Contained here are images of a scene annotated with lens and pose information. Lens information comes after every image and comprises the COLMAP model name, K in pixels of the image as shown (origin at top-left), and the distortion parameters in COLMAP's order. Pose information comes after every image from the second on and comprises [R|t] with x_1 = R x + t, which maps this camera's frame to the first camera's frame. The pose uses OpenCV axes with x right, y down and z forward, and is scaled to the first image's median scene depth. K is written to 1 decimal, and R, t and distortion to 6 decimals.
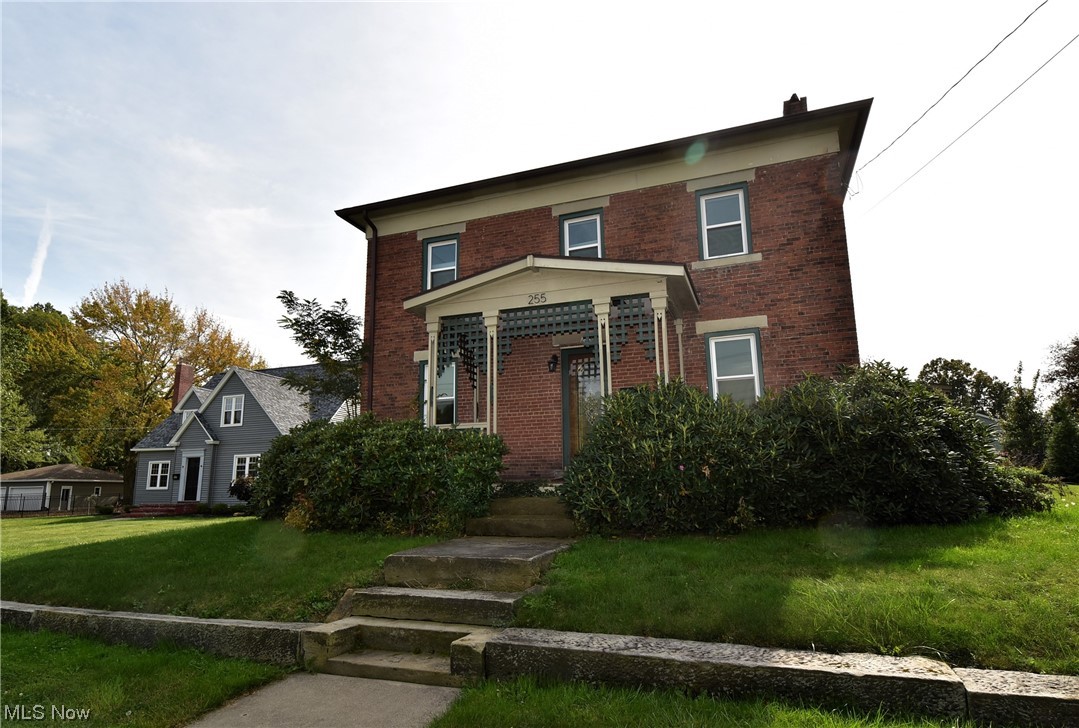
lens RADIAL K [[612.1, 0, 539.5], [0, 612.1, 364.0], [0, 0, 1]] dist [0.040091, -0.033267]
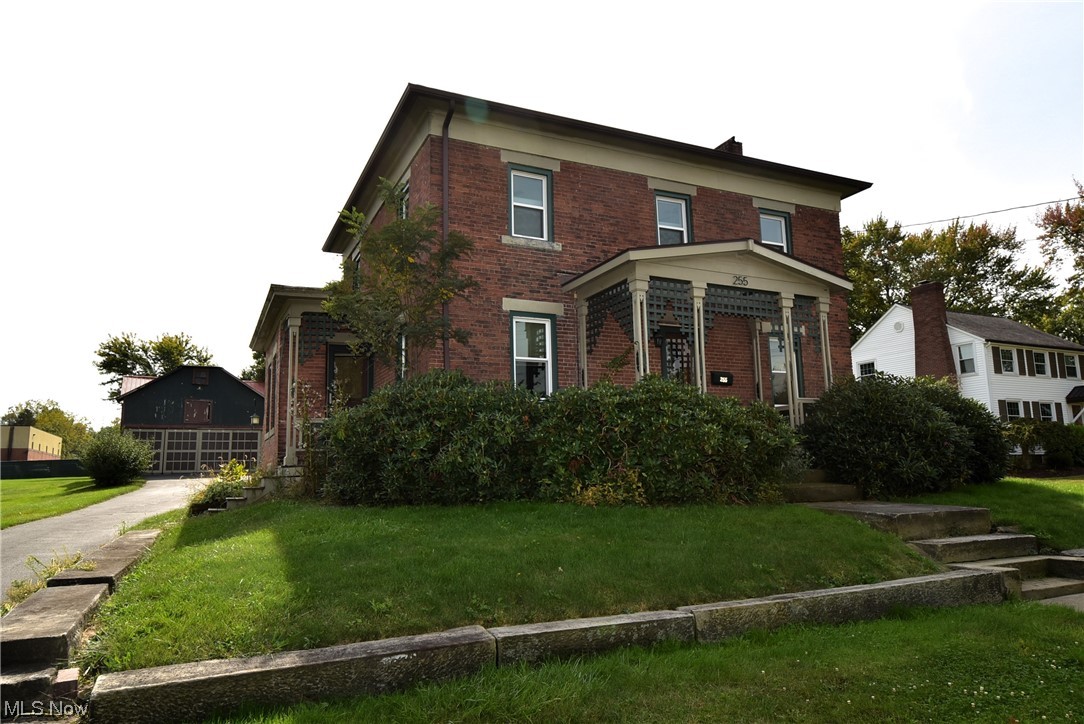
lens RADIAL K [[696.7, 0, 542.0], [0, 696.7, 362.0], [0, 0, 1]] dist [0.006132, 0.001187]
pose [[0.696054, 0.106801, 0.710001, -0.892602], [-0.134102, 0.990812, -0.017574, 0.081039], [-0.705354, -0.082980, 0.703981, 0.325097]]
